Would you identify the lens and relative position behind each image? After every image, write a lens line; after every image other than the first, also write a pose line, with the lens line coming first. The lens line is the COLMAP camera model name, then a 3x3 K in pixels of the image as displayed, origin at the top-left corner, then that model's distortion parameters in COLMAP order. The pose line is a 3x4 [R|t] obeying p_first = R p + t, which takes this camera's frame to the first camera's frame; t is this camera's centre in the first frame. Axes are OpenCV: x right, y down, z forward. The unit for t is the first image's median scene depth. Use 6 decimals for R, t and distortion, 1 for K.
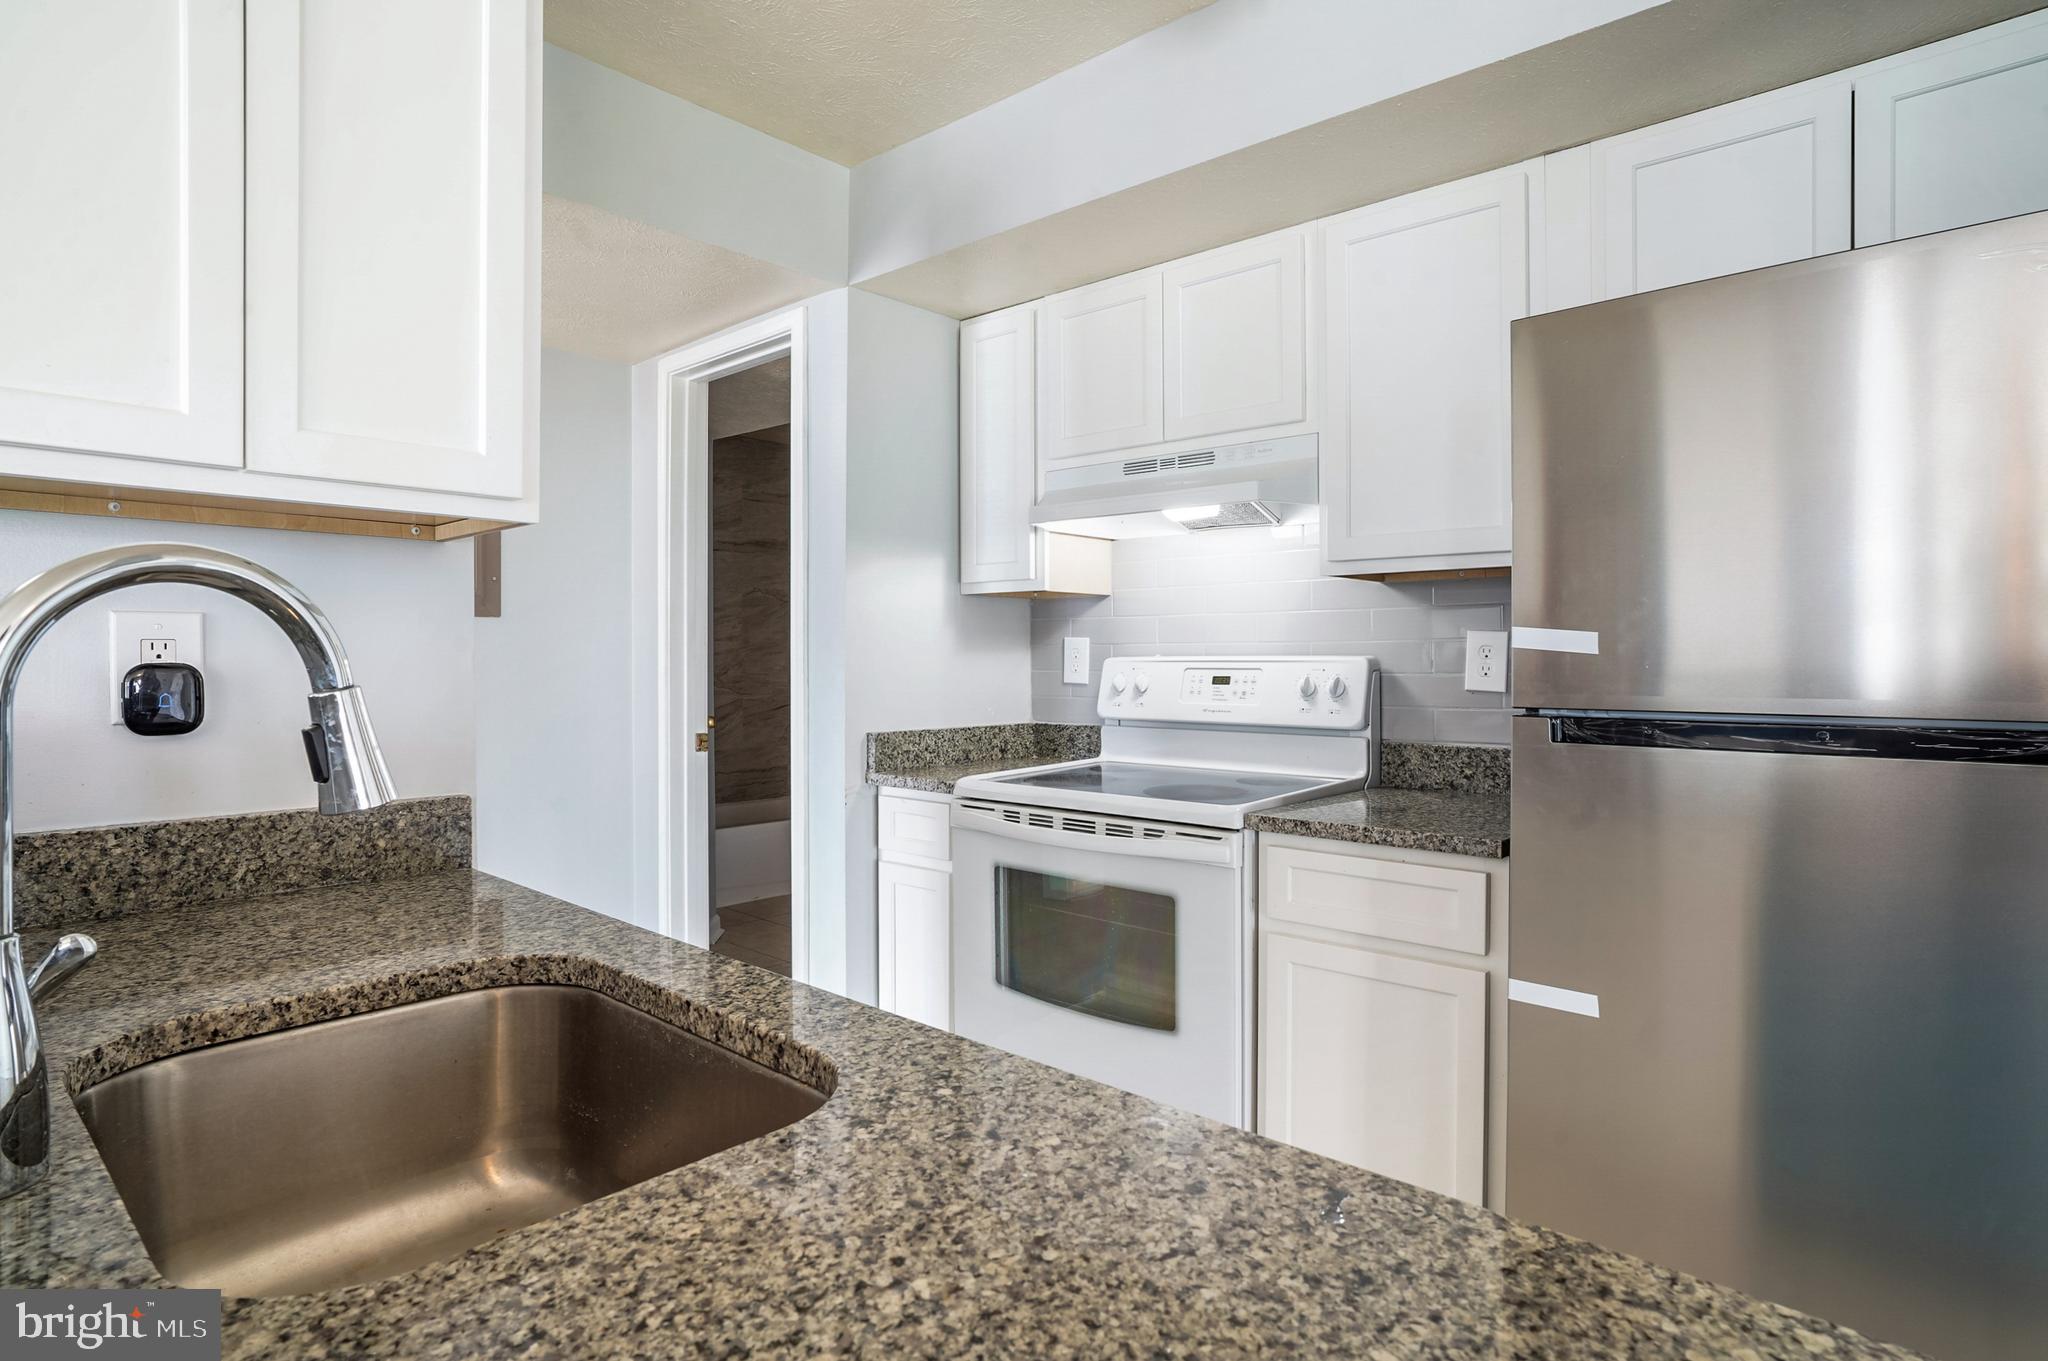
lens RADIAL K [[1090.0, 0, 1002.0], [0, 1090.0, 679.5], [0, 0, 1]] dist [-0.048869, 0.028393]
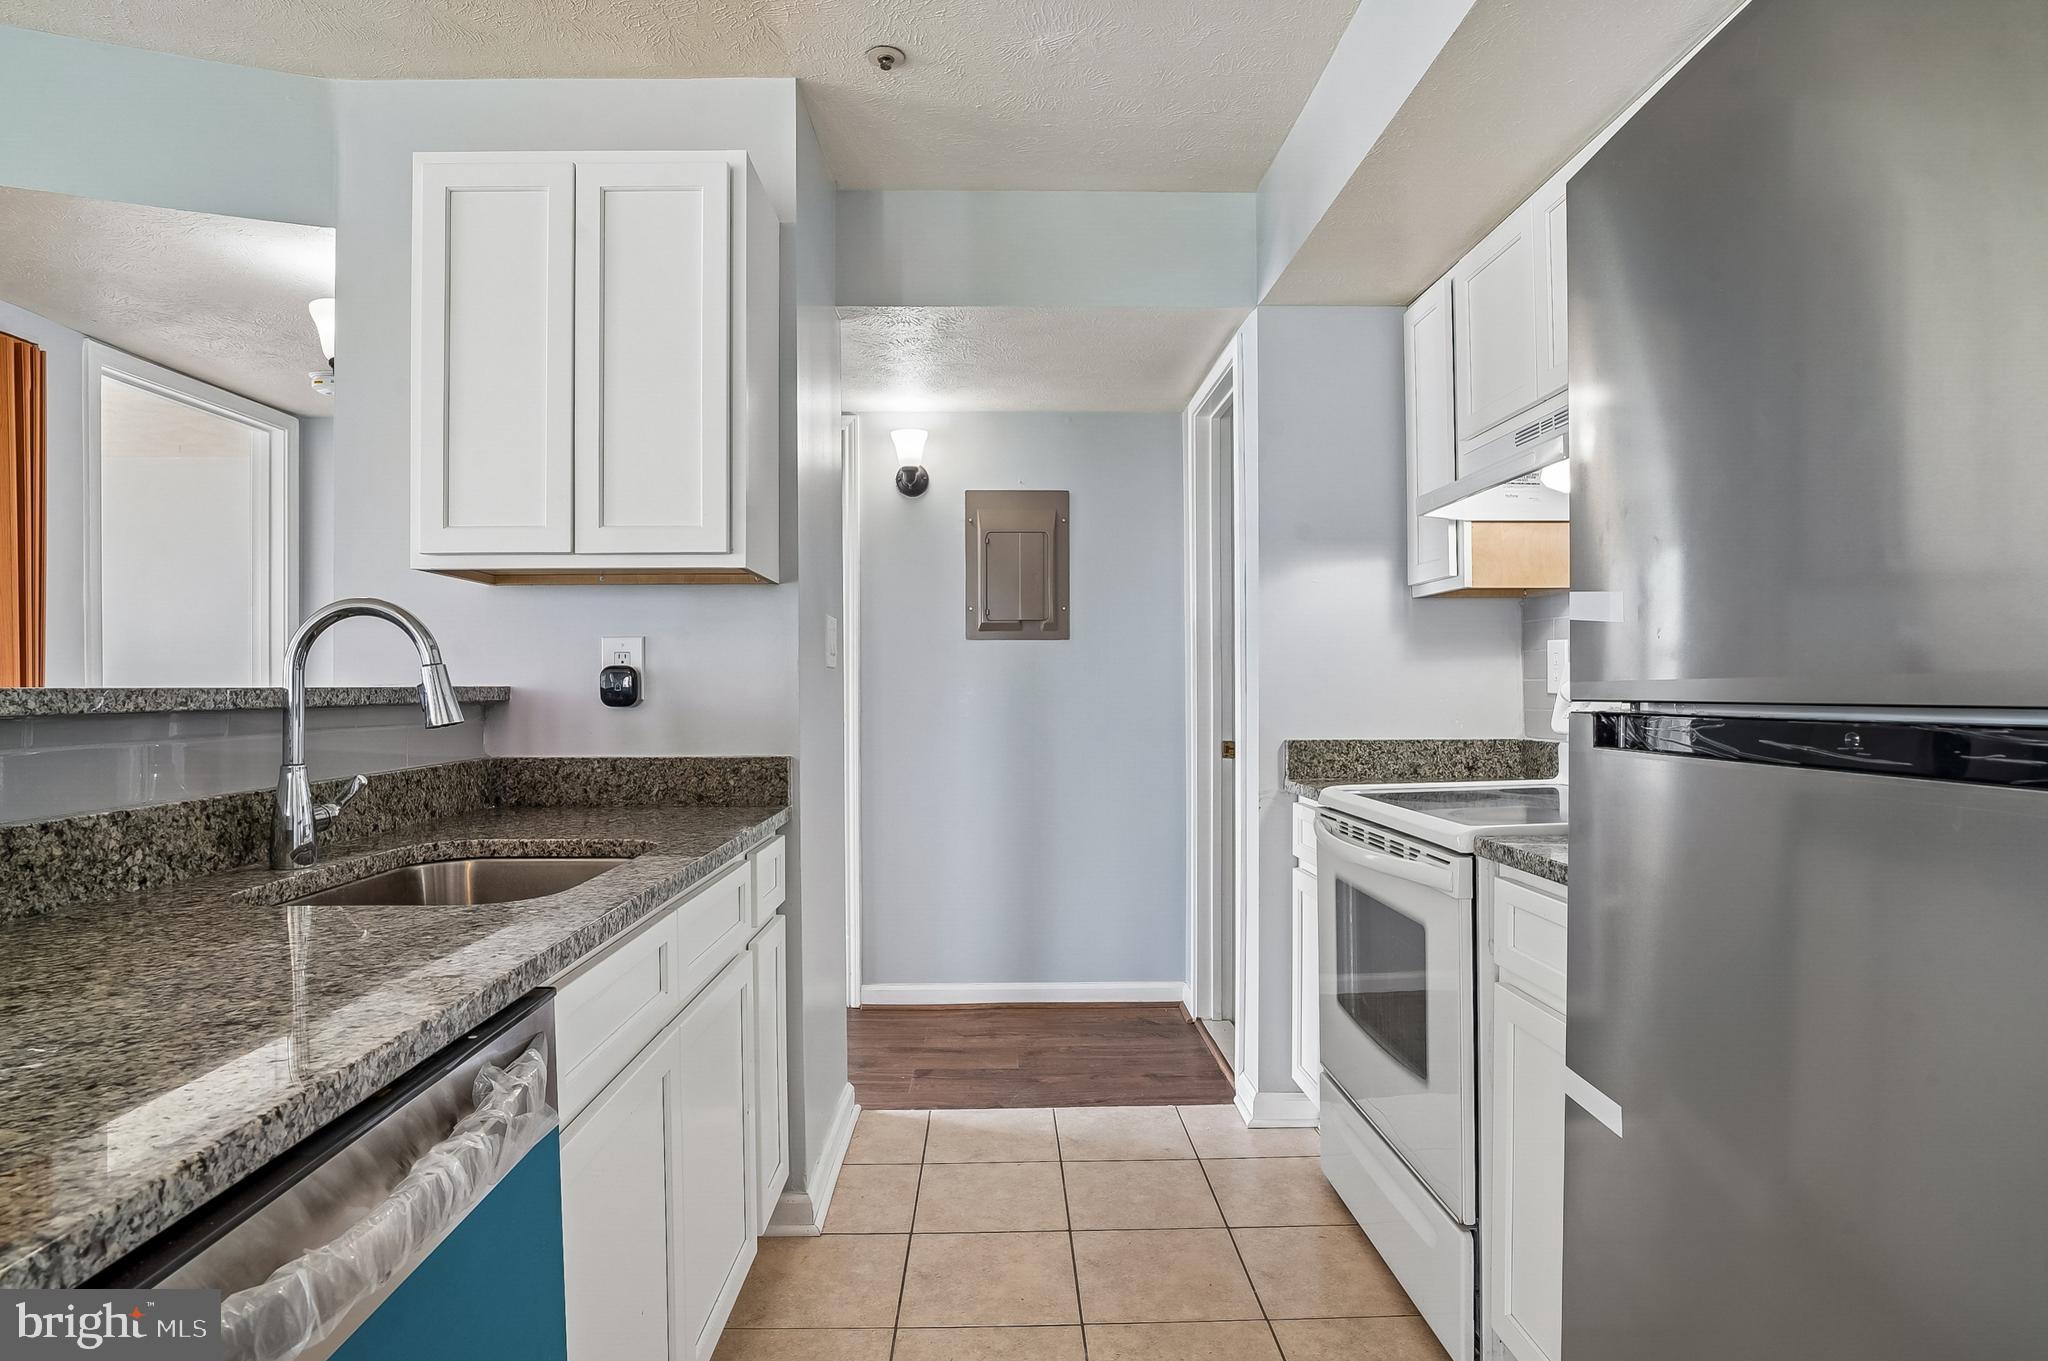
lens RADIAL K [[1081.7, 0, 981.2], [0, 1081.7, 701.9], [0, 0, 1]] dist [-0.041184, 0.000358]
pose [[0.667798, 0.005258, -0.744324, 0.754555], [-0.011229, 0.999932, -0.003010, 0.035065], [0.744258, 0.010368, 0.667812, 0.215631]]
